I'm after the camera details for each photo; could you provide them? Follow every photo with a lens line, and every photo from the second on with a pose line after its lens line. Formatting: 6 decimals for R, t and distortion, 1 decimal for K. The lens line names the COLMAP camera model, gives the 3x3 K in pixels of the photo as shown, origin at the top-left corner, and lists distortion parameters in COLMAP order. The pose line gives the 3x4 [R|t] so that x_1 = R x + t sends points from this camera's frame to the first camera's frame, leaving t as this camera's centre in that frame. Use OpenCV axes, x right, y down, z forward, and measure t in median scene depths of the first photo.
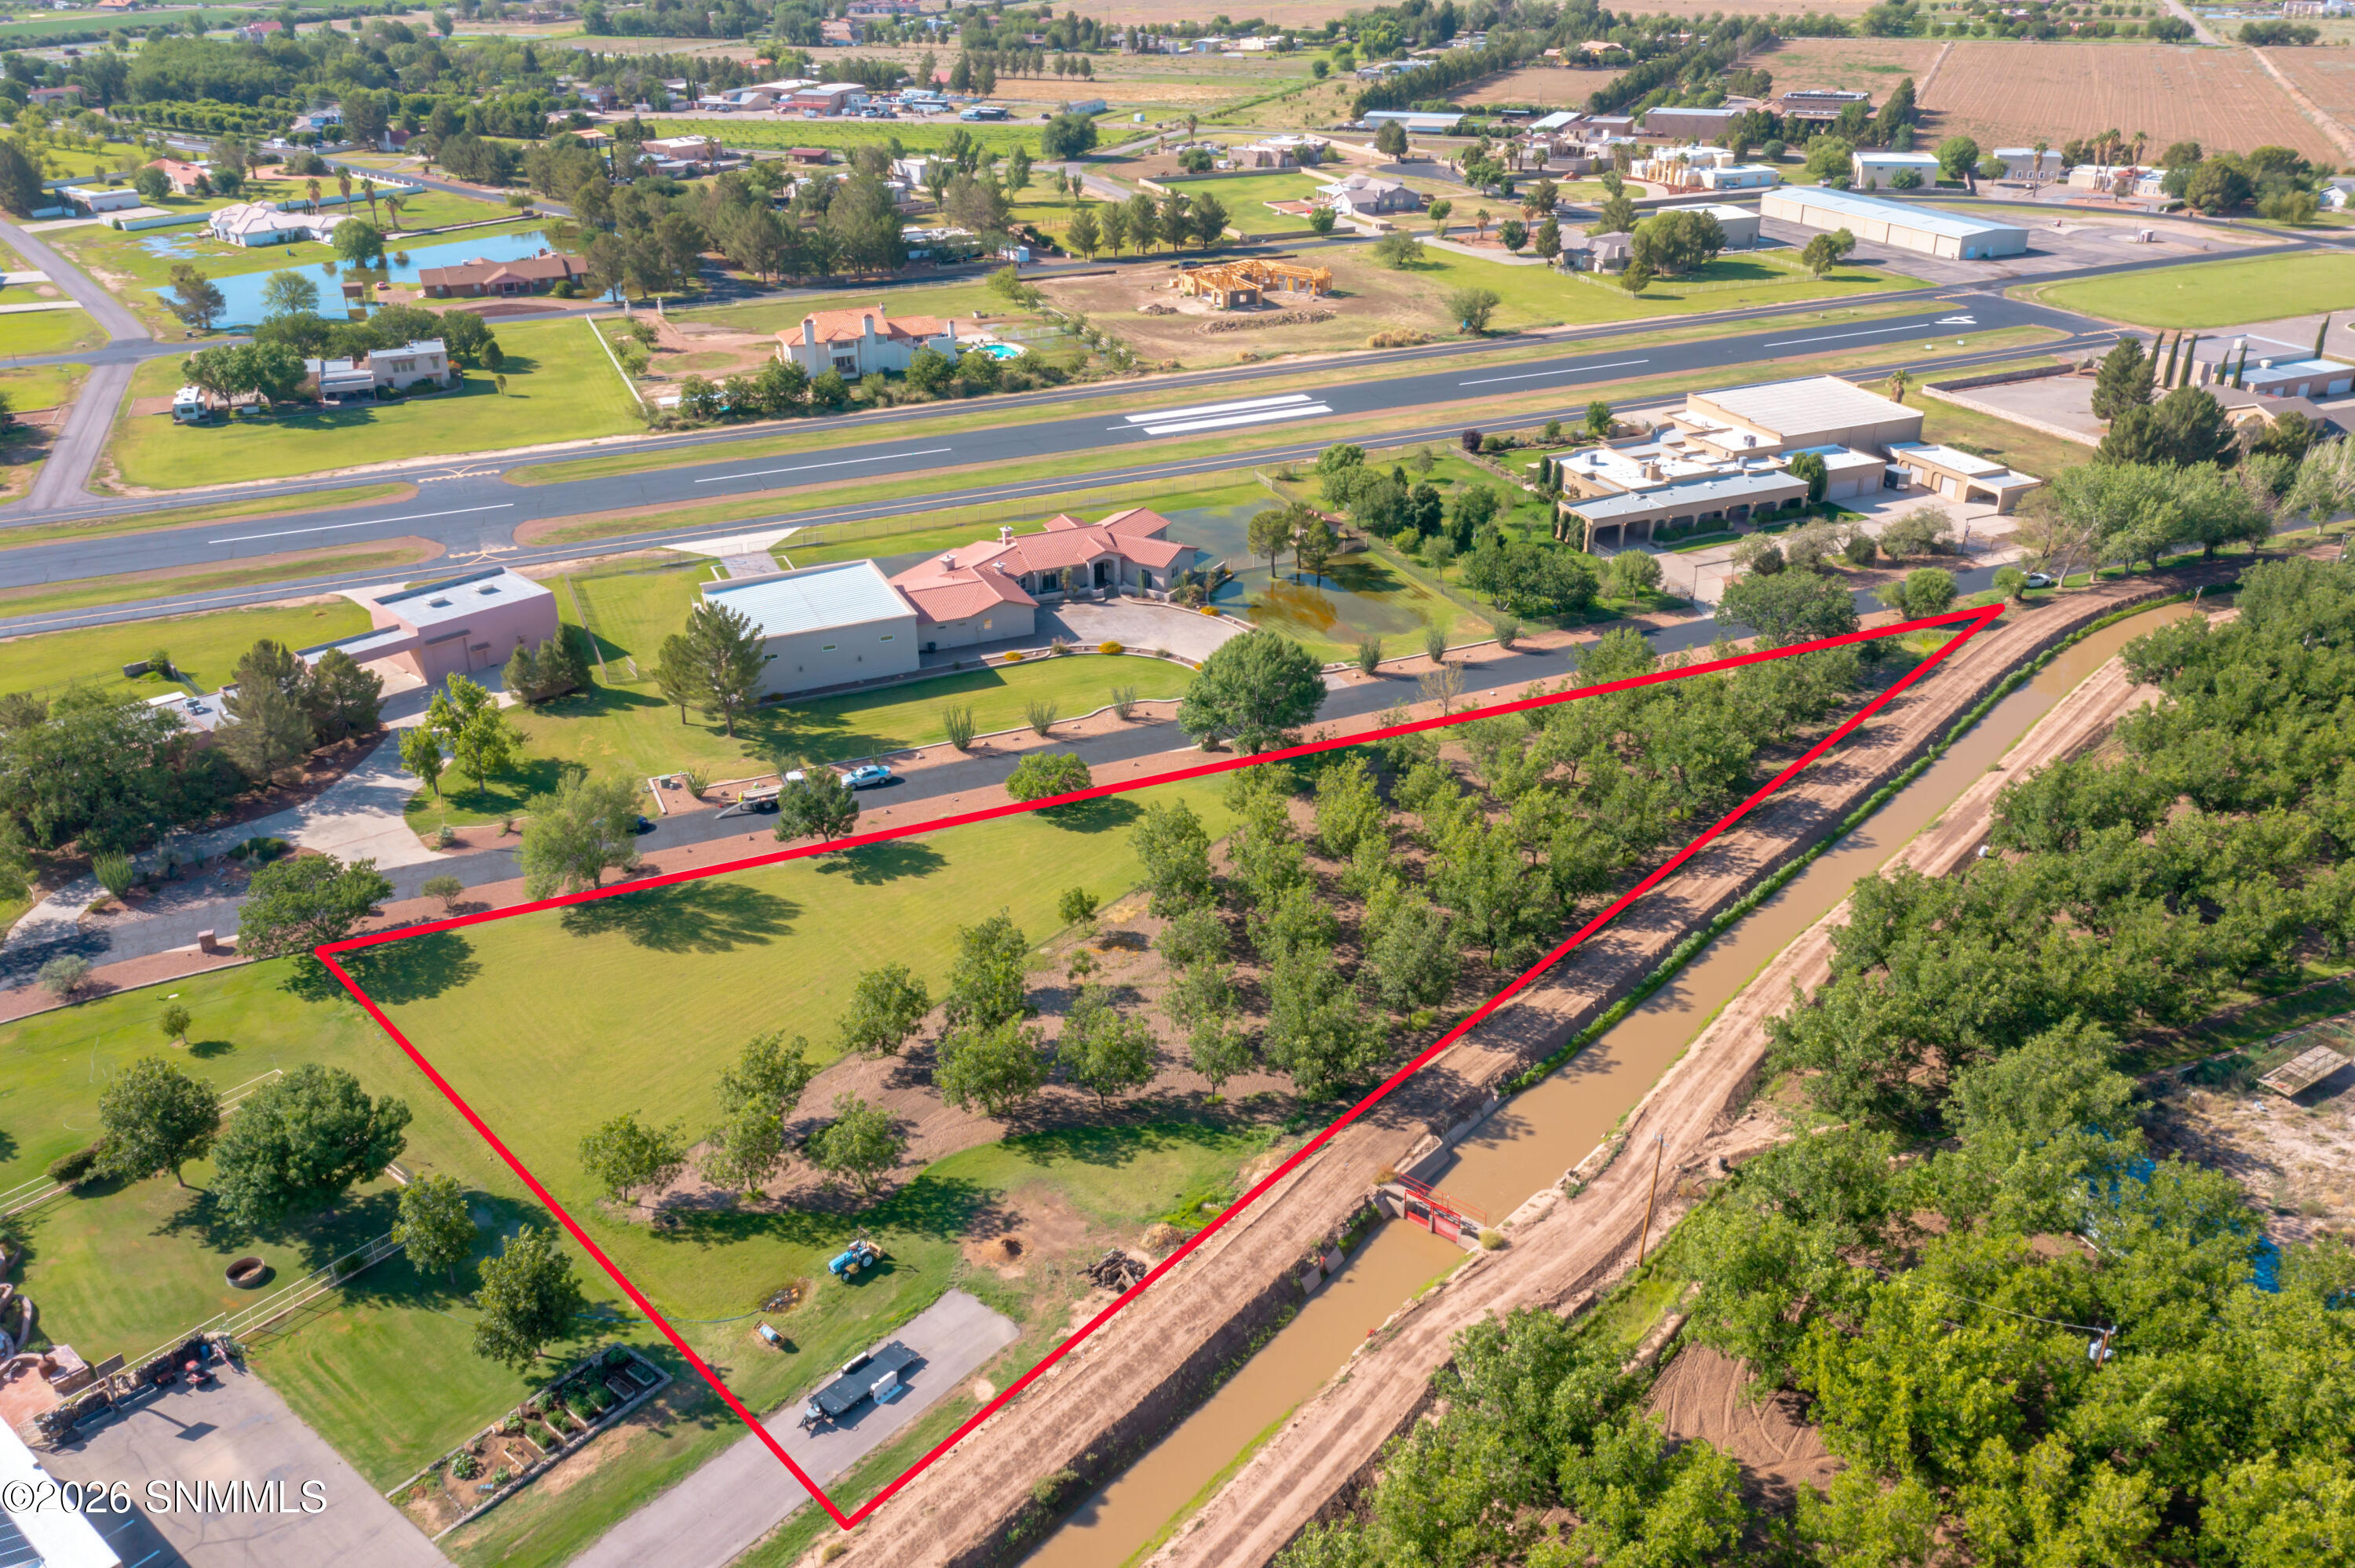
lens RADIAL K [[1888.6, 0, 1177.5], [0, 1888.6, 784.0], [0, 0, 1]] dist [-0.004505, 0.010012]
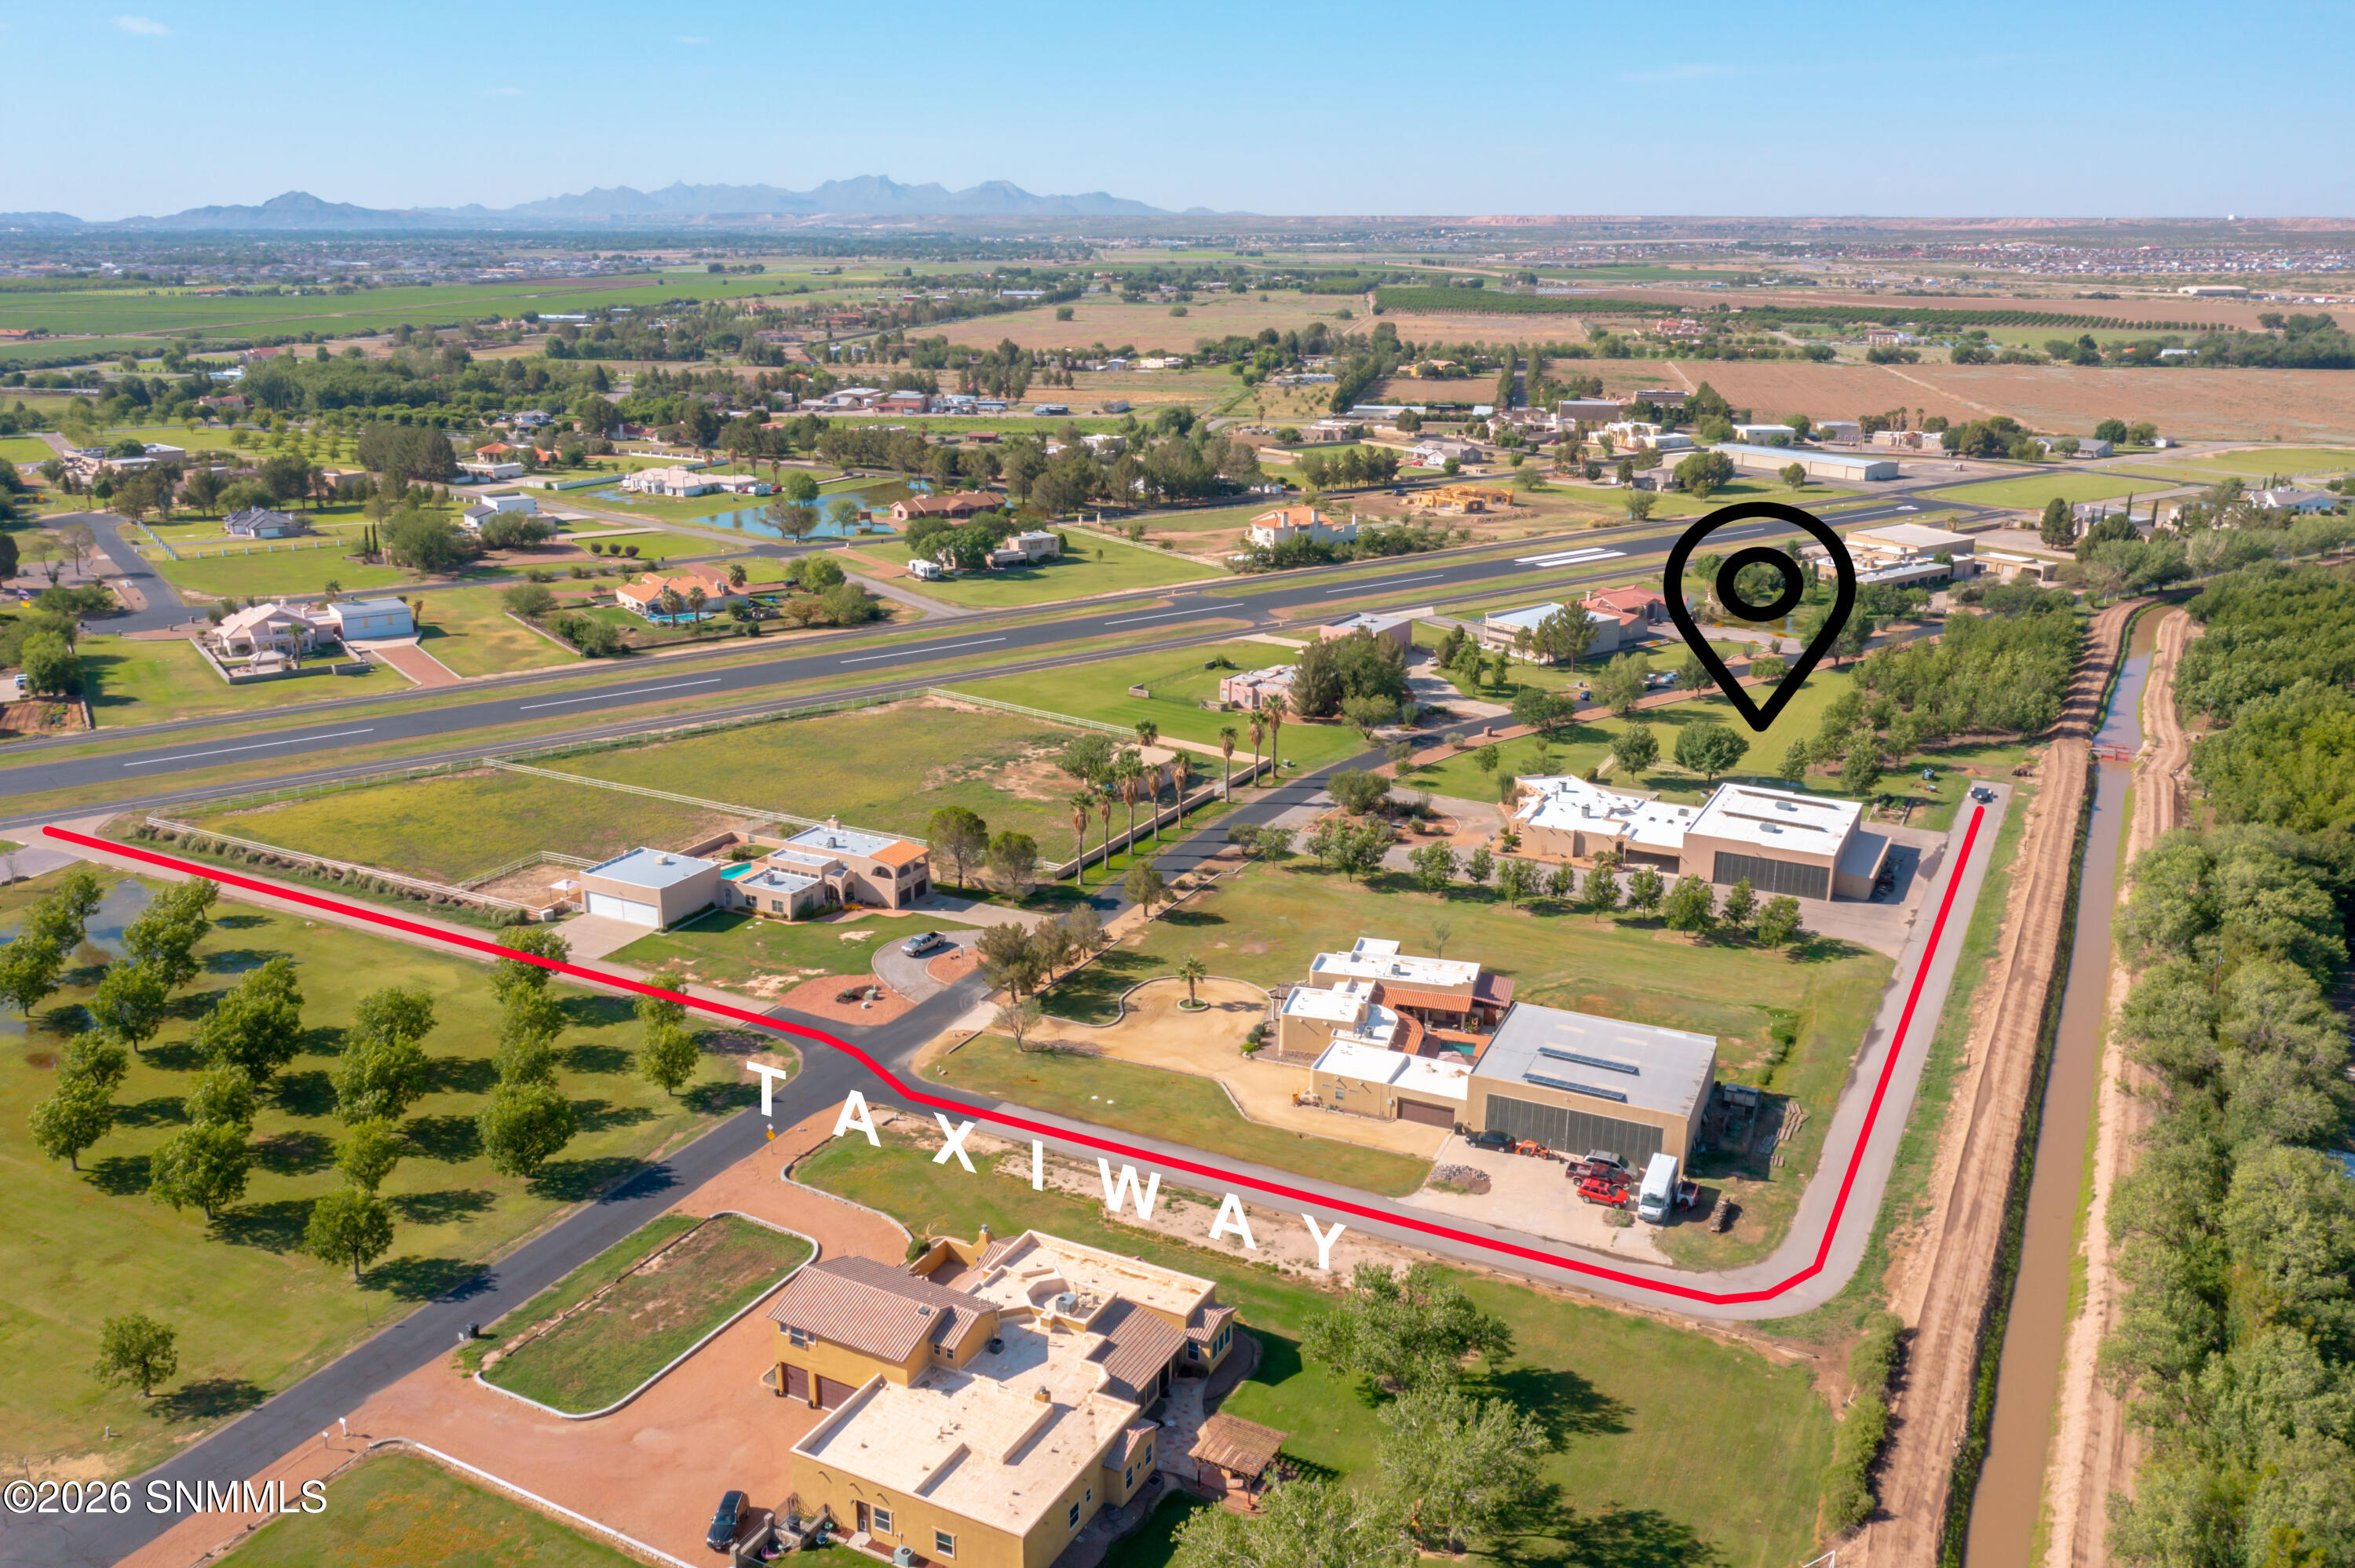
lens RADIAL K [[1888.6, 0, 1177.5], [0, 1888.6, 784.0], [0, 0, 1]] dist [-0.004505, 0.010012]
pose [[0.975297, -0.048468, 0.215513, -0.652926], [0.082612, 0.984866, -0.152364, 0.216653], [-0.204867, 0.166404, 0.964541, -0.478943]]
